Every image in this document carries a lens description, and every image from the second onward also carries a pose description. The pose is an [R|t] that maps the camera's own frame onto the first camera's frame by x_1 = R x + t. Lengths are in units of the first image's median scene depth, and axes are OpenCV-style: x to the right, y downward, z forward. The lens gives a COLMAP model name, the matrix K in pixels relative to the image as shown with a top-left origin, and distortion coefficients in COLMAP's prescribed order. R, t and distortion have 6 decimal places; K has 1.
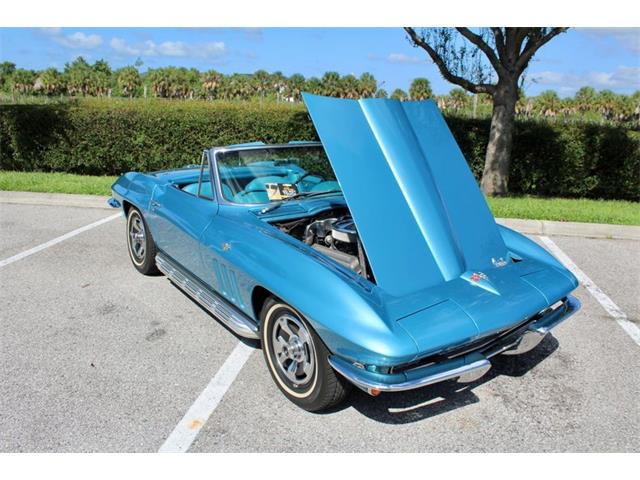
lens RADIAL K [[552.0, 0, 320.0], [0, 552.0, 240.0], [0, 0, 1]] dist [-0.157116, 0.131155]
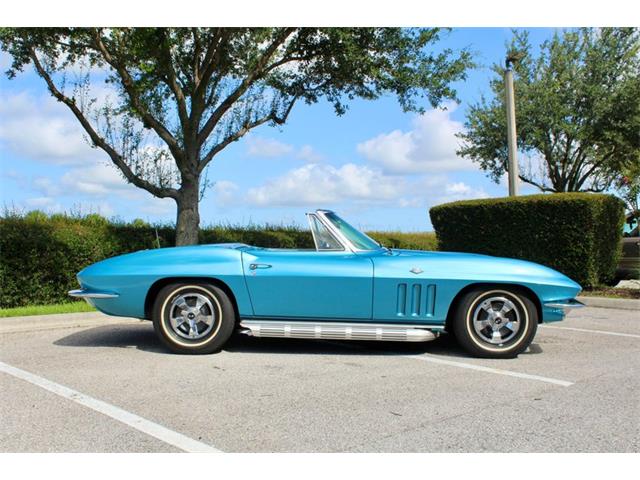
lens RADIAL K [[756.7, 0, 320.0], [0, 756.7, 240.0], [0, 0, 1]] dist [-0.099735, -0.000986]
pose [[0.604934, -0.024220, 0.795908, -0.618299], [0.221984, 0.965041, -0.139353, 0.048113], [-0.764708, 0.260978, 0.589162, 0.025927]]
